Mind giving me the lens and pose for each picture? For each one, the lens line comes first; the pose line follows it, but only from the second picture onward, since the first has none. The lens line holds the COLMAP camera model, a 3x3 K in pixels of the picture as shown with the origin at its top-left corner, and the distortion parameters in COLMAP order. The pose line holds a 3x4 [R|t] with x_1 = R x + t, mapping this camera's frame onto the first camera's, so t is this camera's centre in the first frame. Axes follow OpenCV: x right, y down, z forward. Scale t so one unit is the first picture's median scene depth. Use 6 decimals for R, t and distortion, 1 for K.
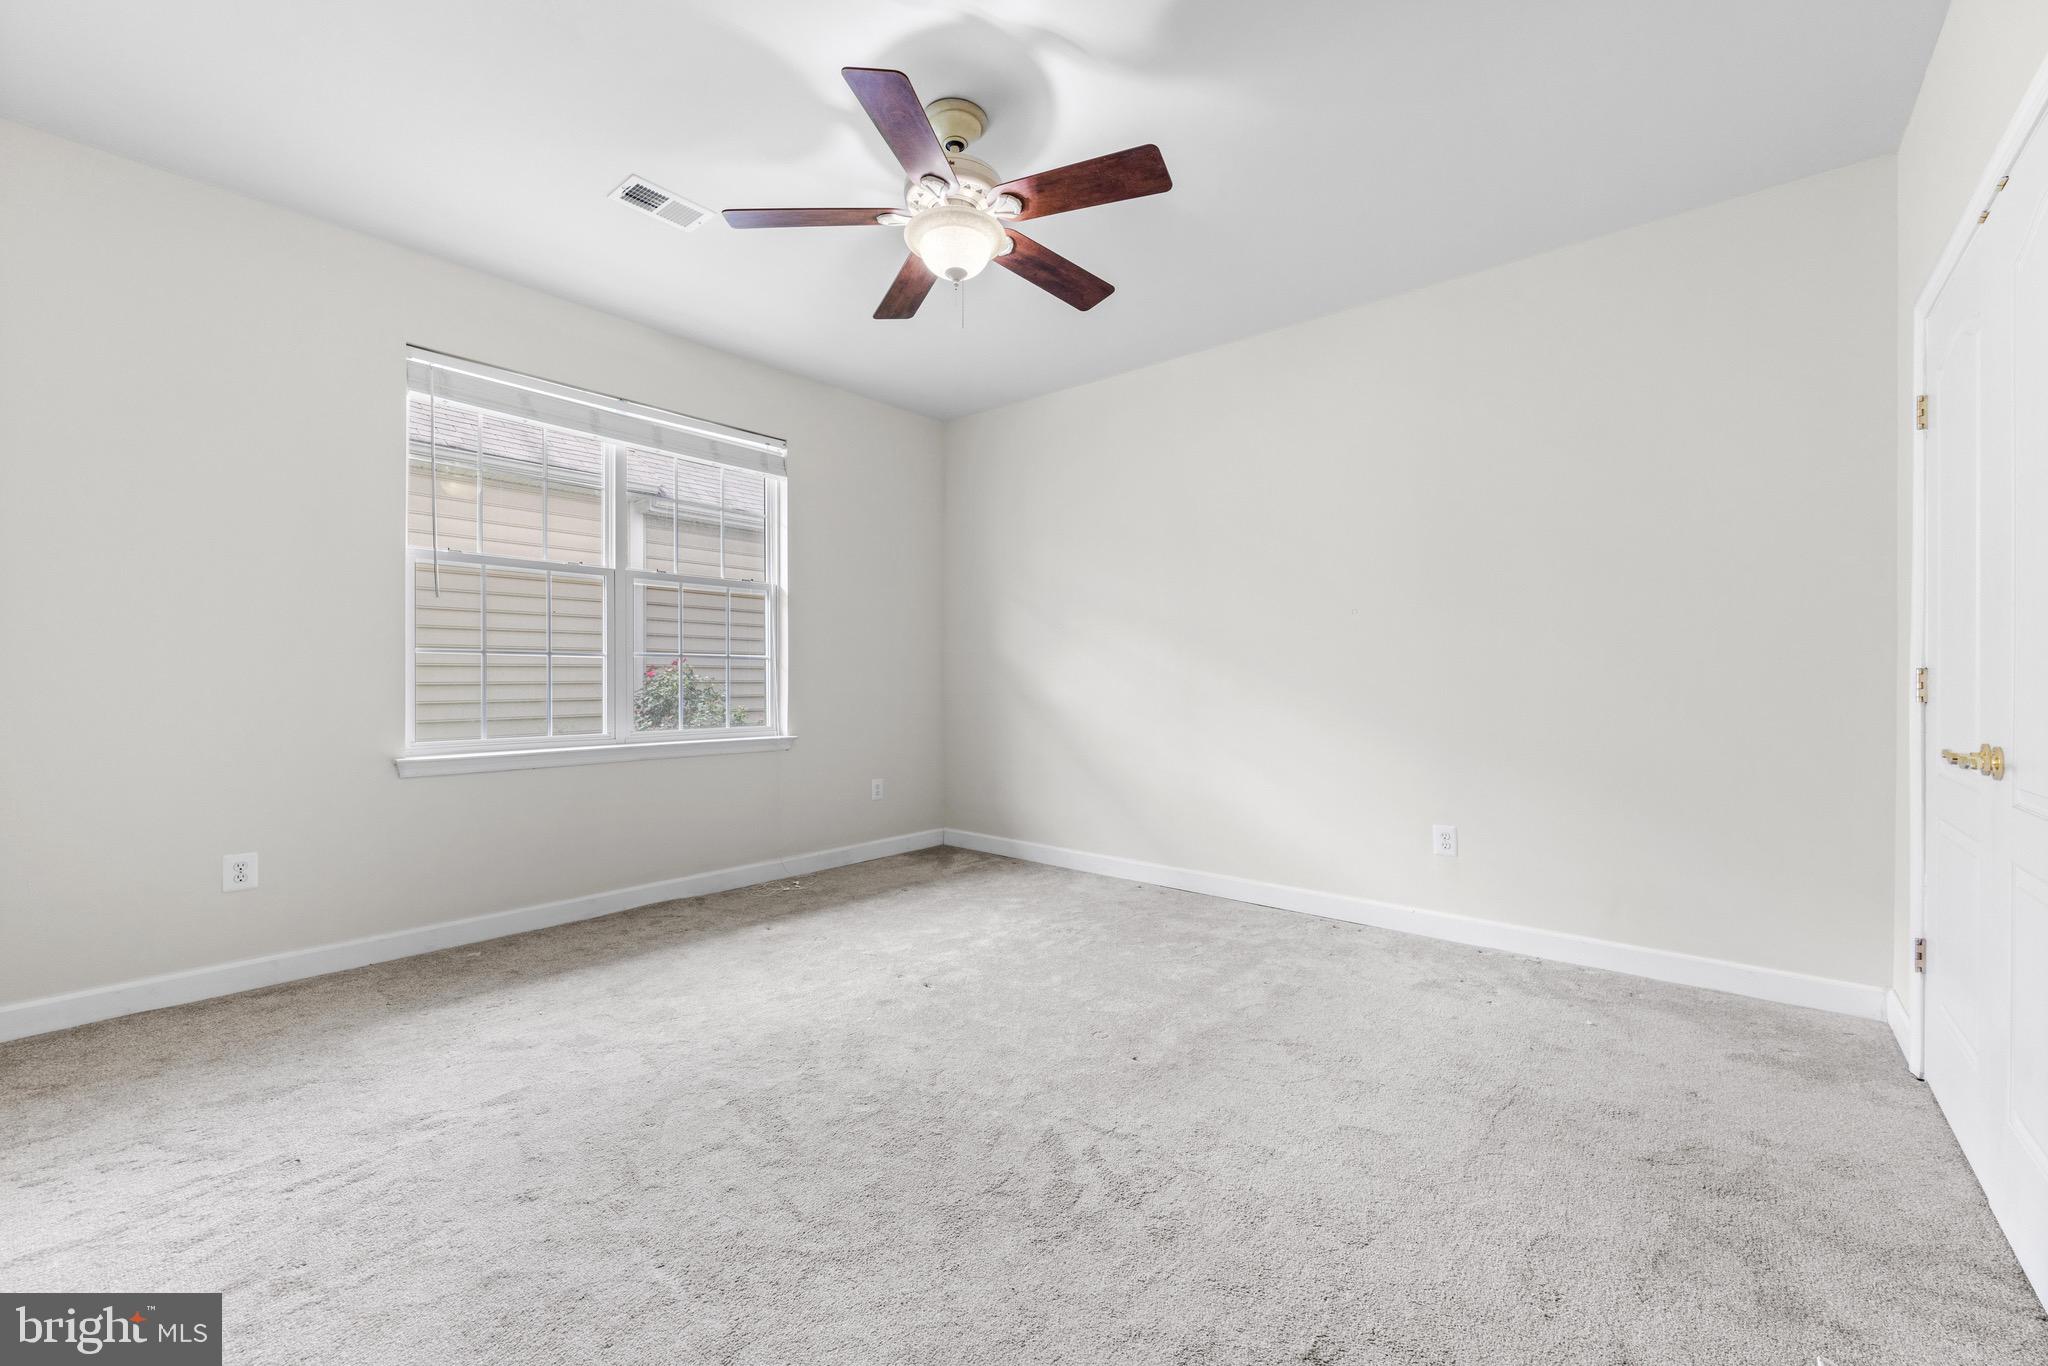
lens RADIAL K [[820.1, 0, 1027.0], [0, 820.1, 690.1], [0, 0, 1]] dist [-0.001334, 0.000163]
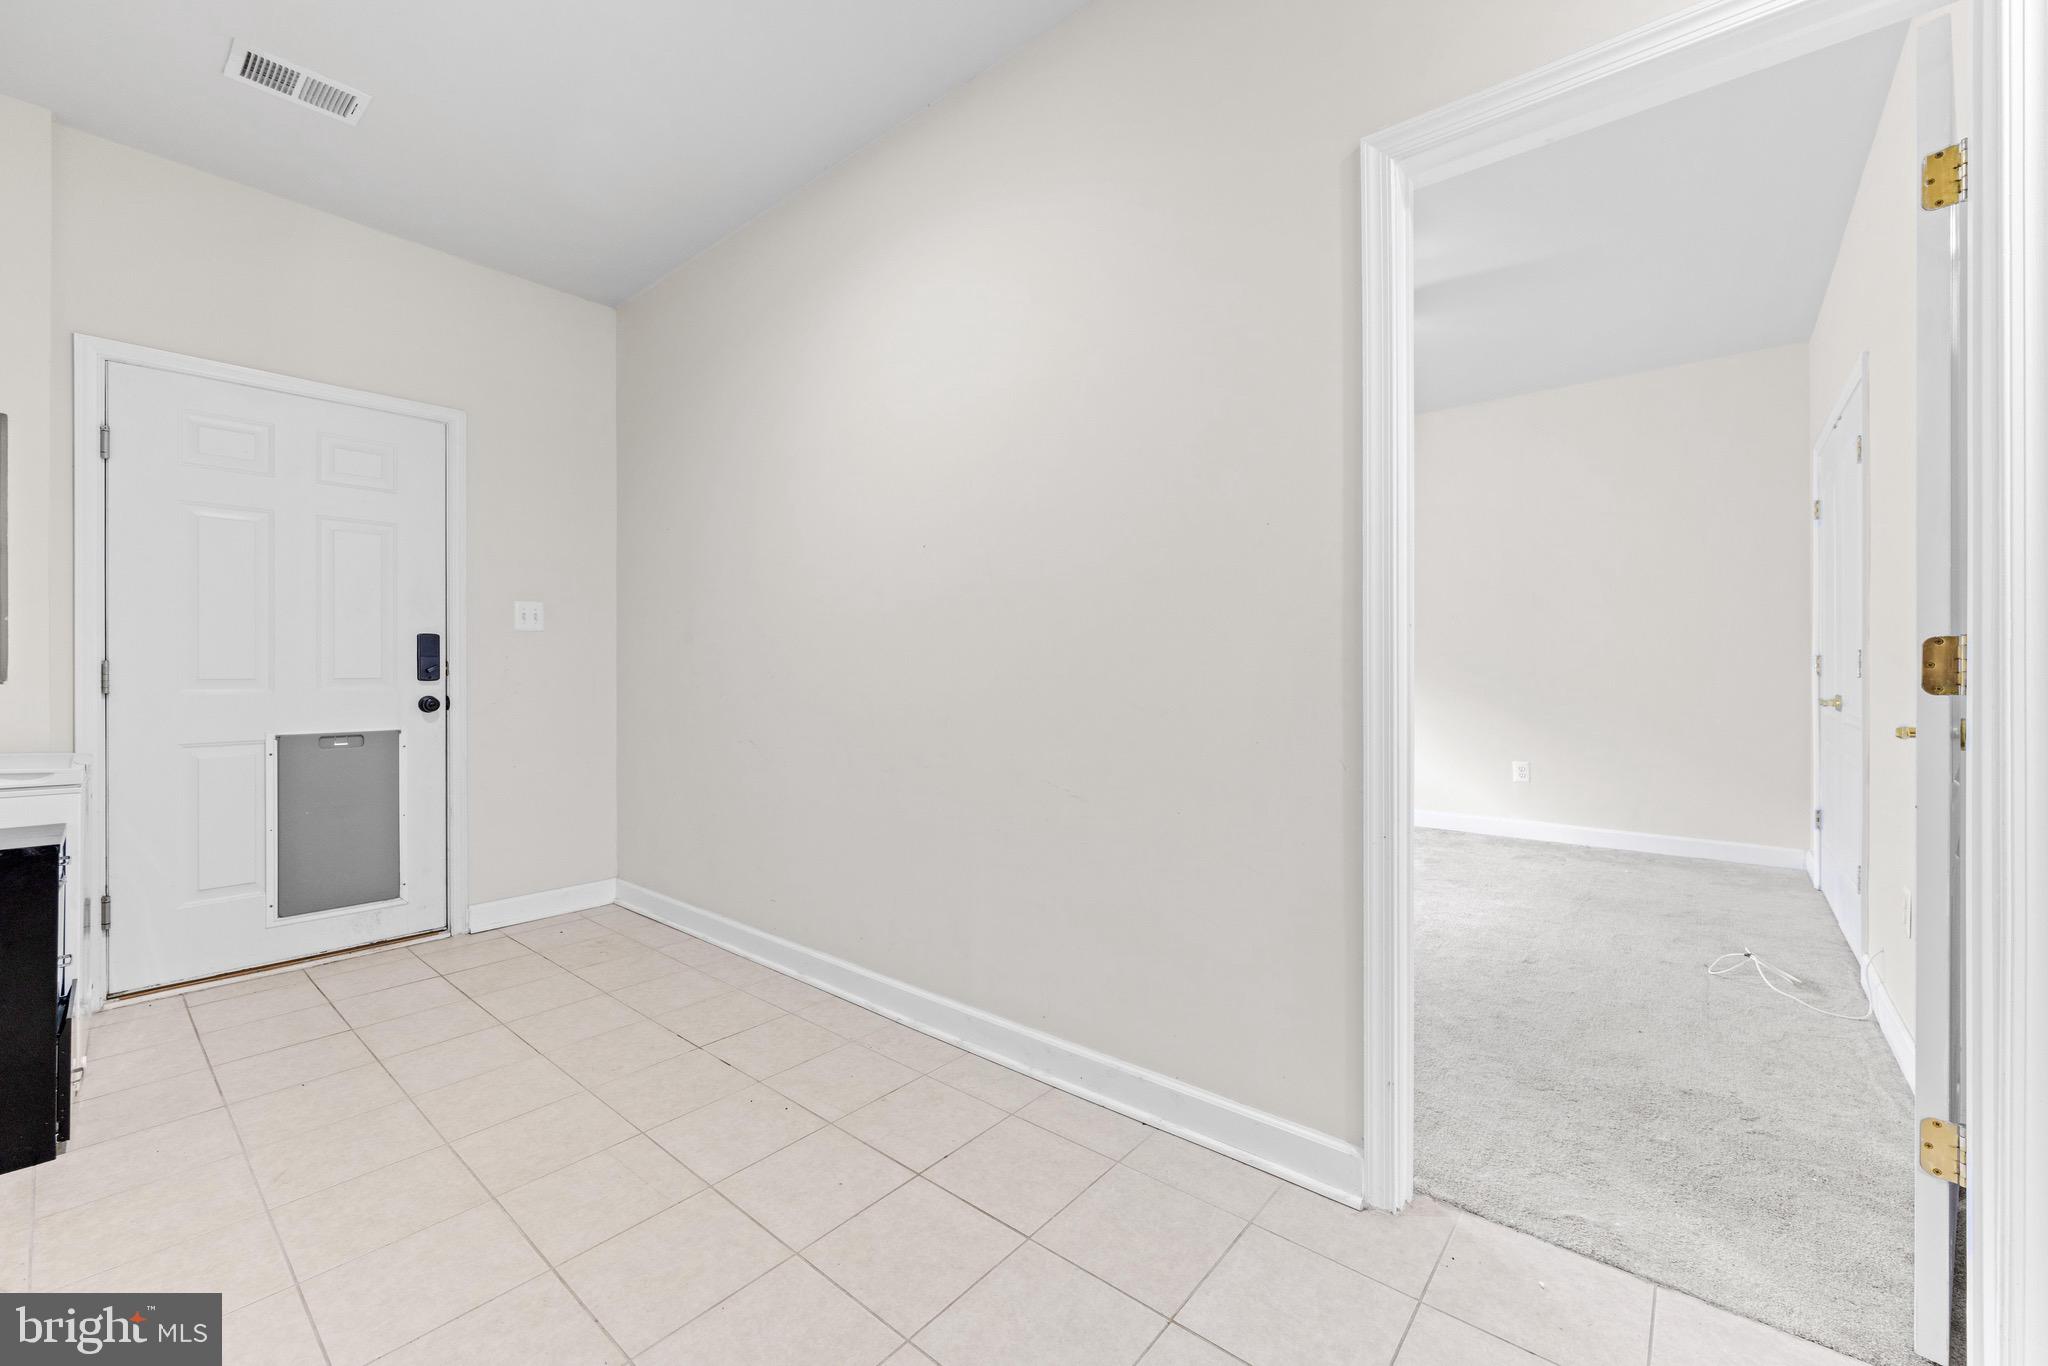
lens RADIAL K [[820.1, 0, 1023.8], [0, 820.1, 677.6], [0, 0, 1]] dist [-0.001334, 0.000163]
pose [[0.999959, -0.007419, 0.005284, -0.614310], [0.007414, 0.999972, 0.000951, 0.006445], [-0.005291, -0.000912, 0.999986, -0.740341]]
